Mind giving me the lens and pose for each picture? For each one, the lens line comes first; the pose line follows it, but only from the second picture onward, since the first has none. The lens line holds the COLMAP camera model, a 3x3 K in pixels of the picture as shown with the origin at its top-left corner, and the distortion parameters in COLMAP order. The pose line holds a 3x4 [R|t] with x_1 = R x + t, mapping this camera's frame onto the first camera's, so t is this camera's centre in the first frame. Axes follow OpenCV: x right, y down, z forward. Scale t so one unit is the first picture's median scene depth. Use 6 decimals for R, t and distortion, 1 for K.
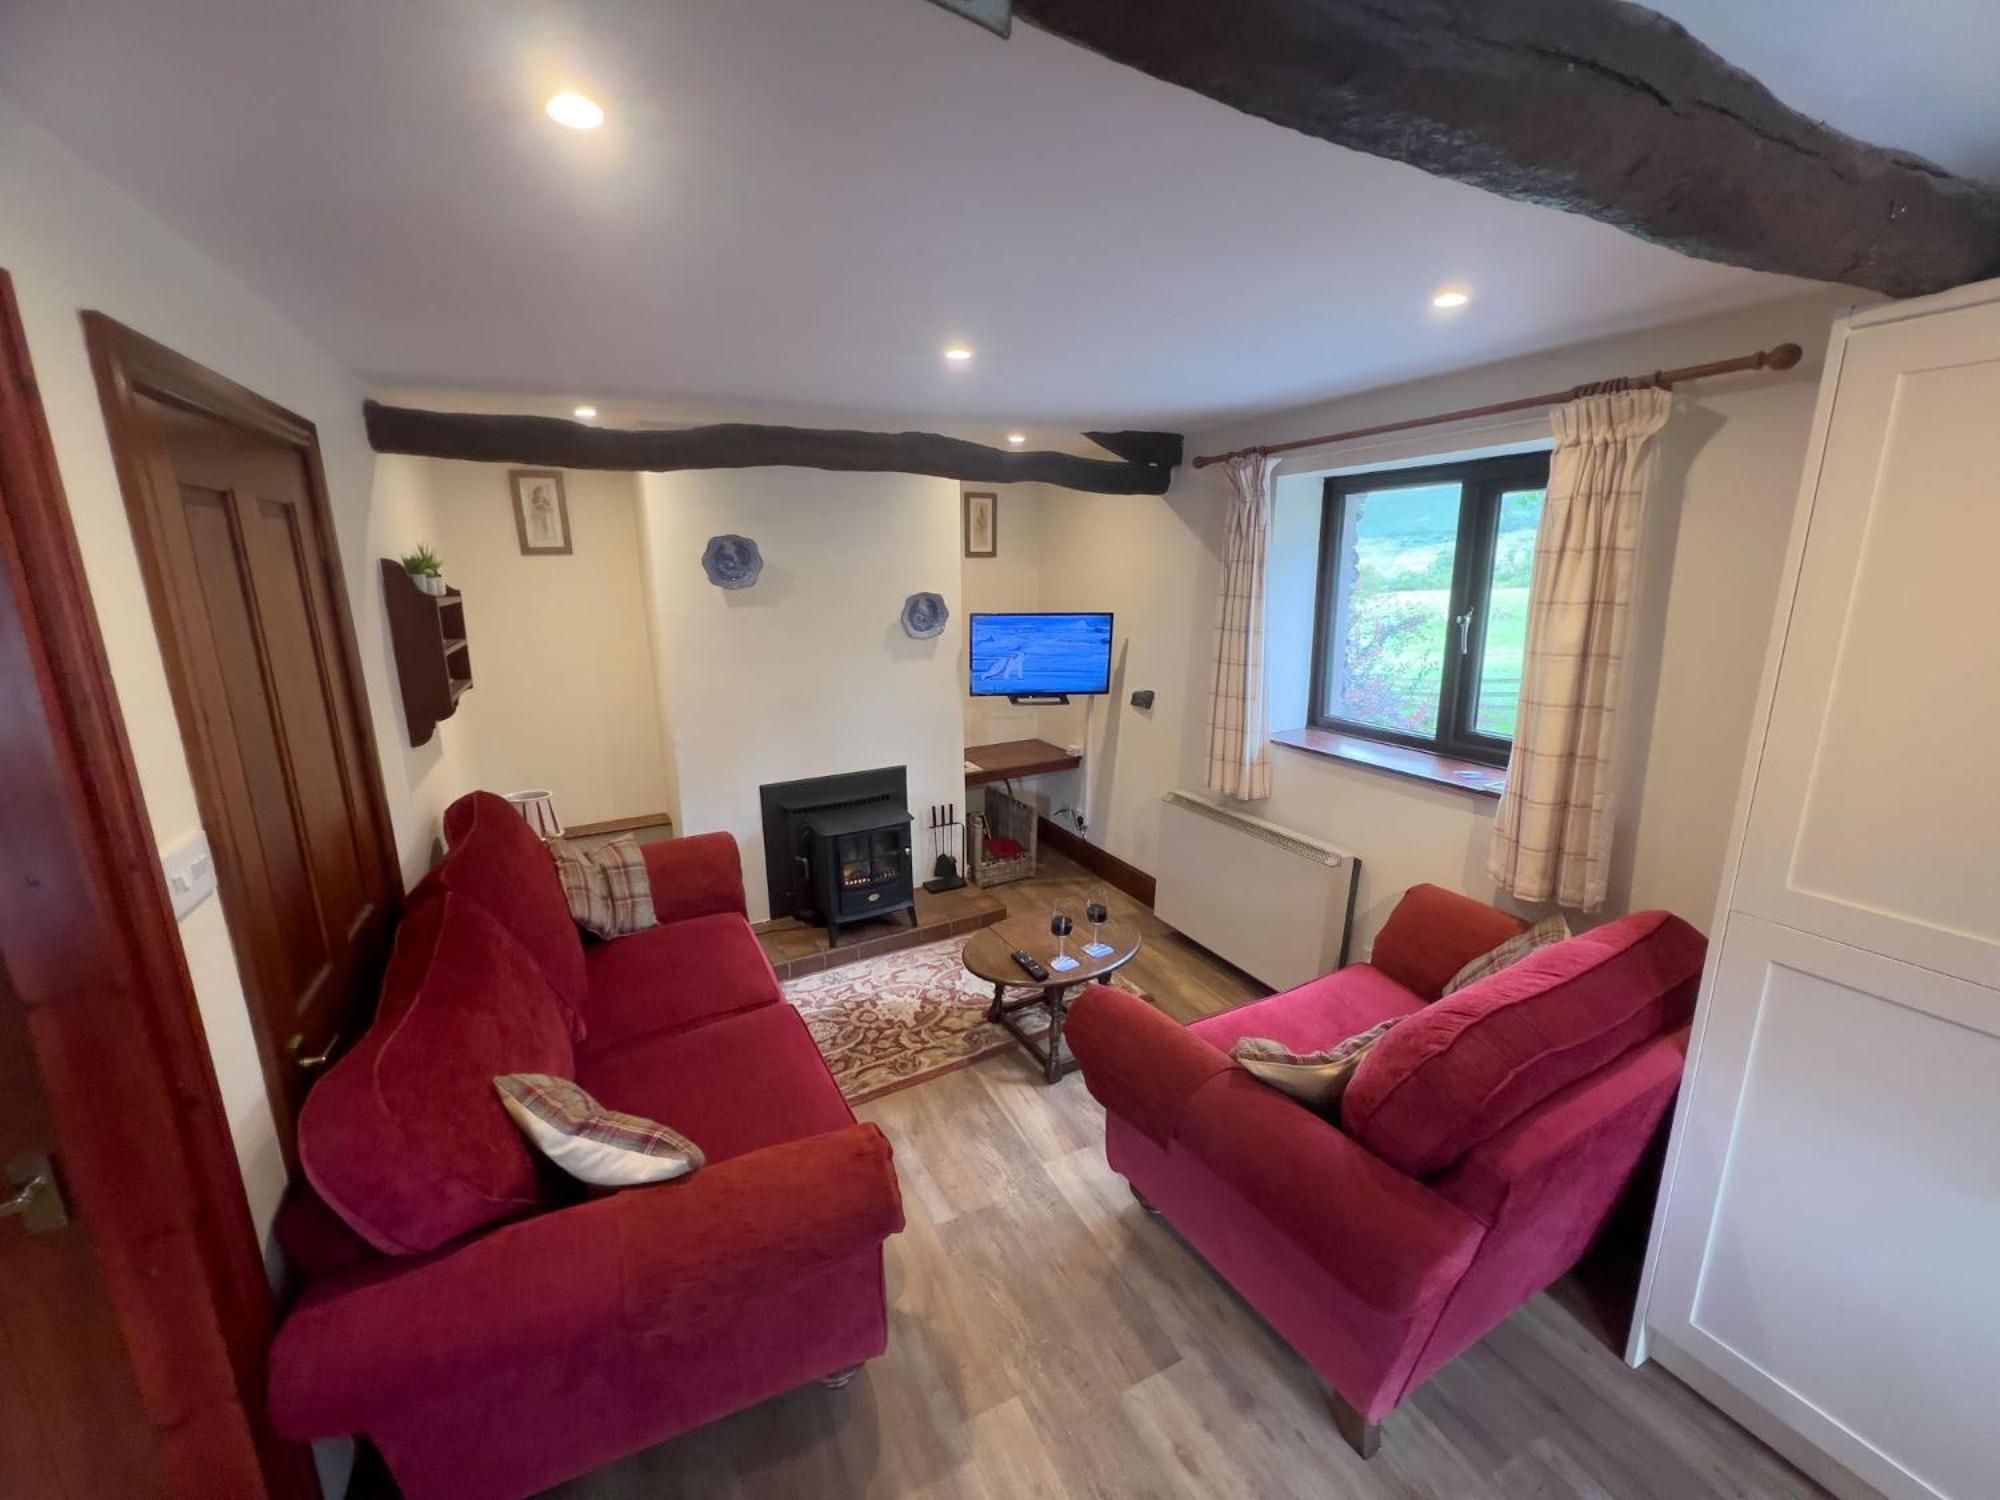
lens RADIAL K [[794.0, 0, 1000.0], [0, 794.0, 750.0], [0, 0, 1]] dist [0.000452, 0.000012]
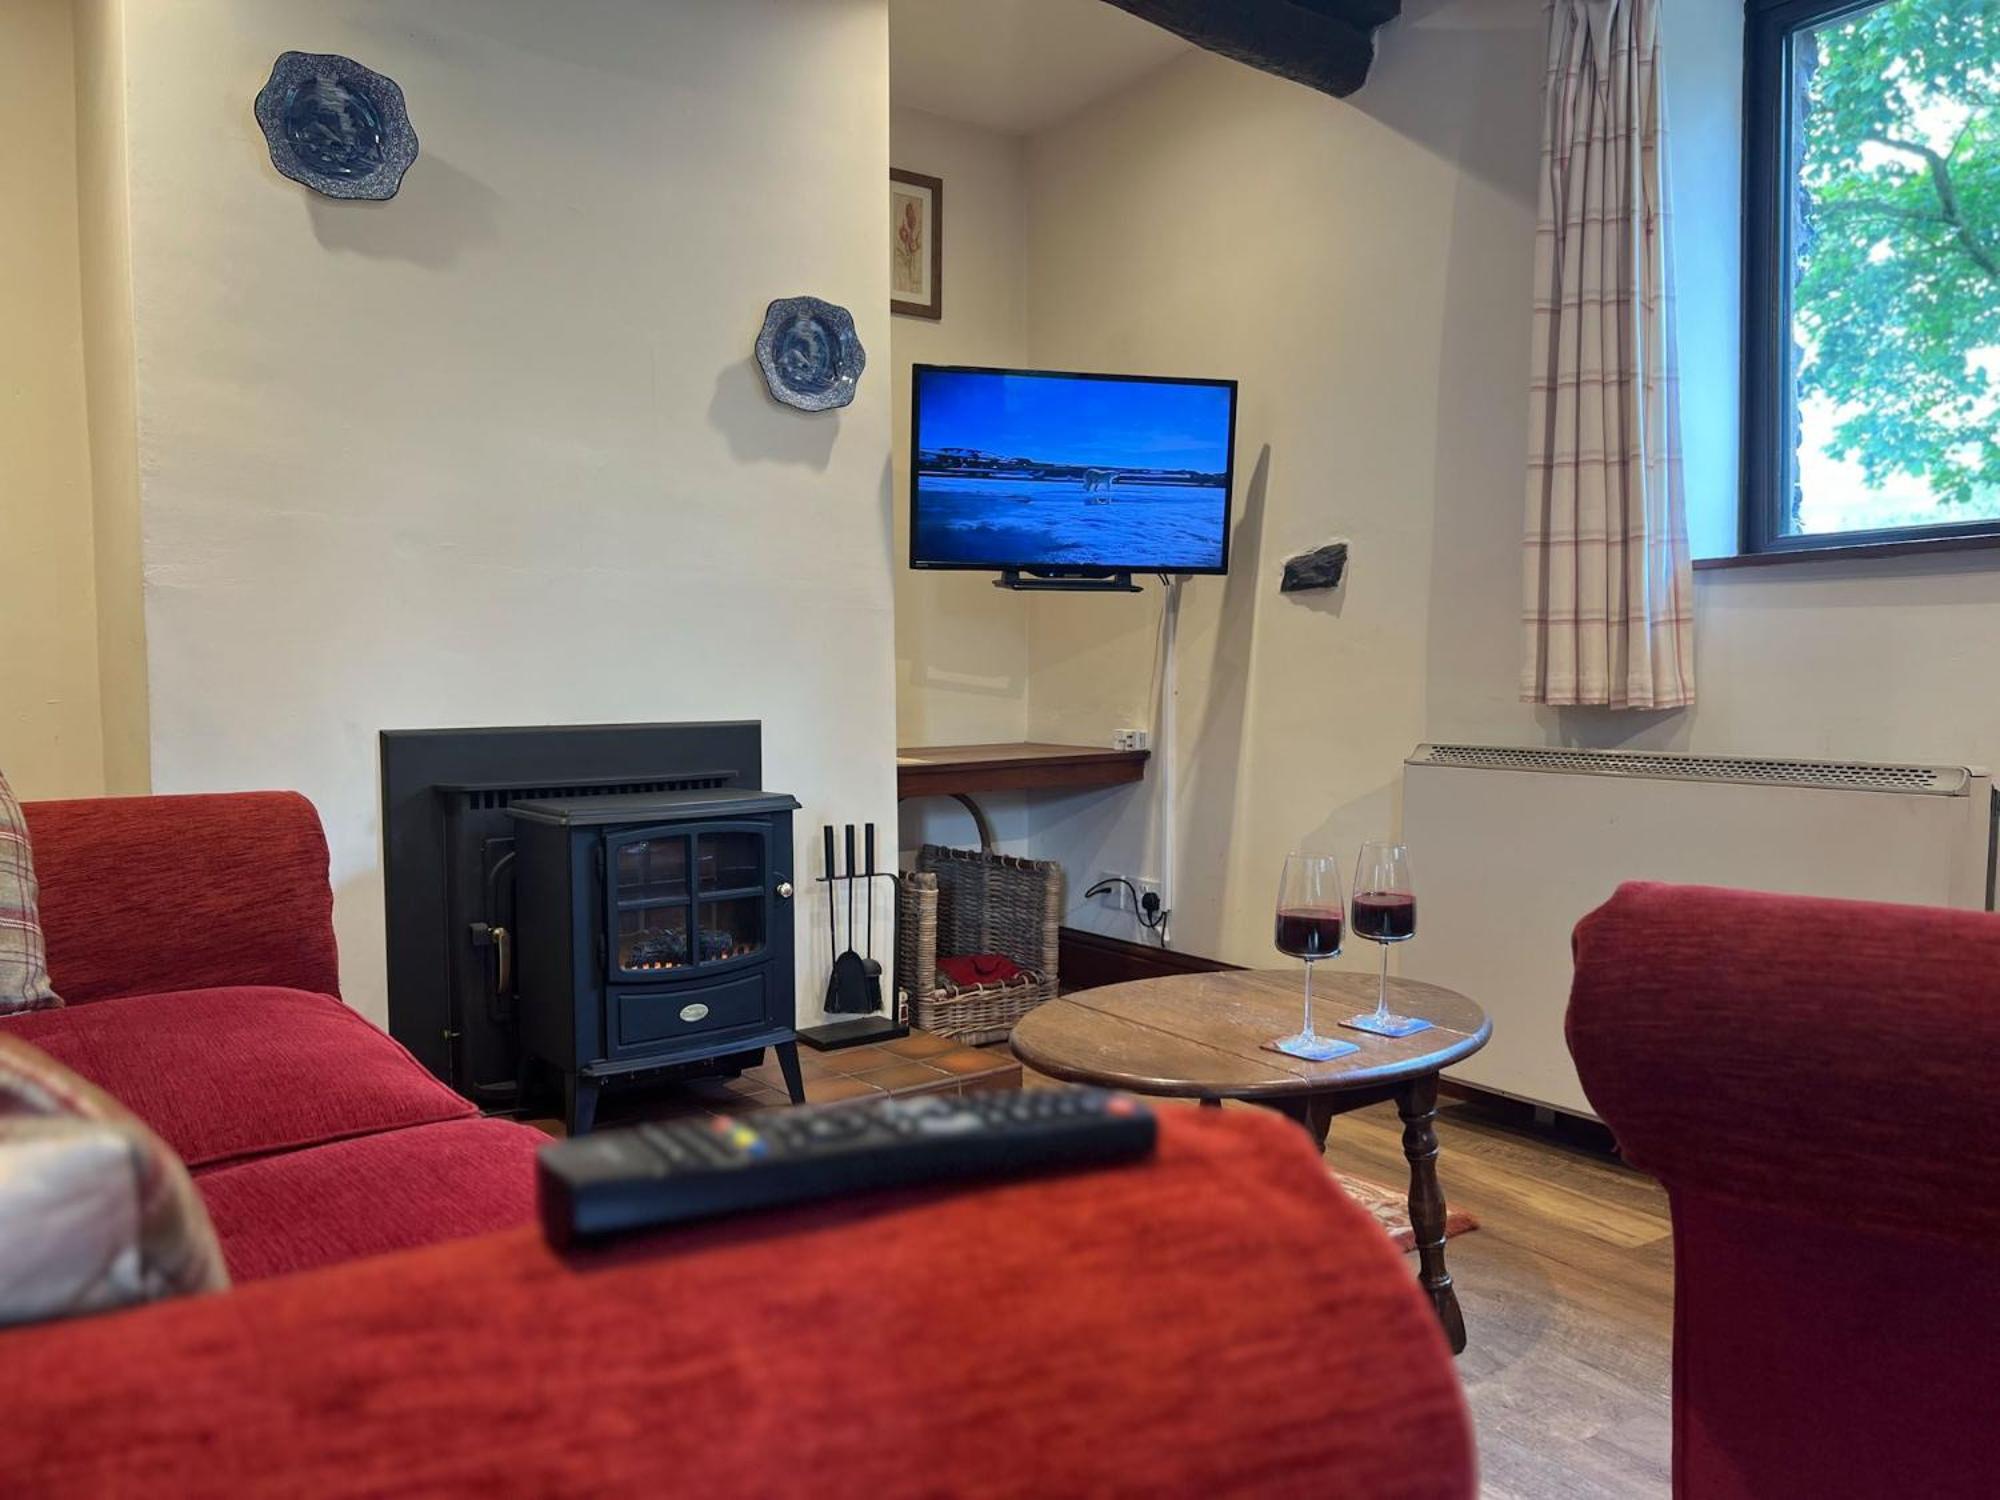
lens RADIAL K [[1490.6, 0, 1026.2], [0, 1490.6, 749.6], [0, 0, 1]] dist [-0.007295, -0.011258]
pose [[0.990248, -0.008570, 0.139053, -0.090684], [0.031557, 0.985961, -0.163964, 0.163180], [-0.135696, 0.166753, 0.976617, 0.251493]]
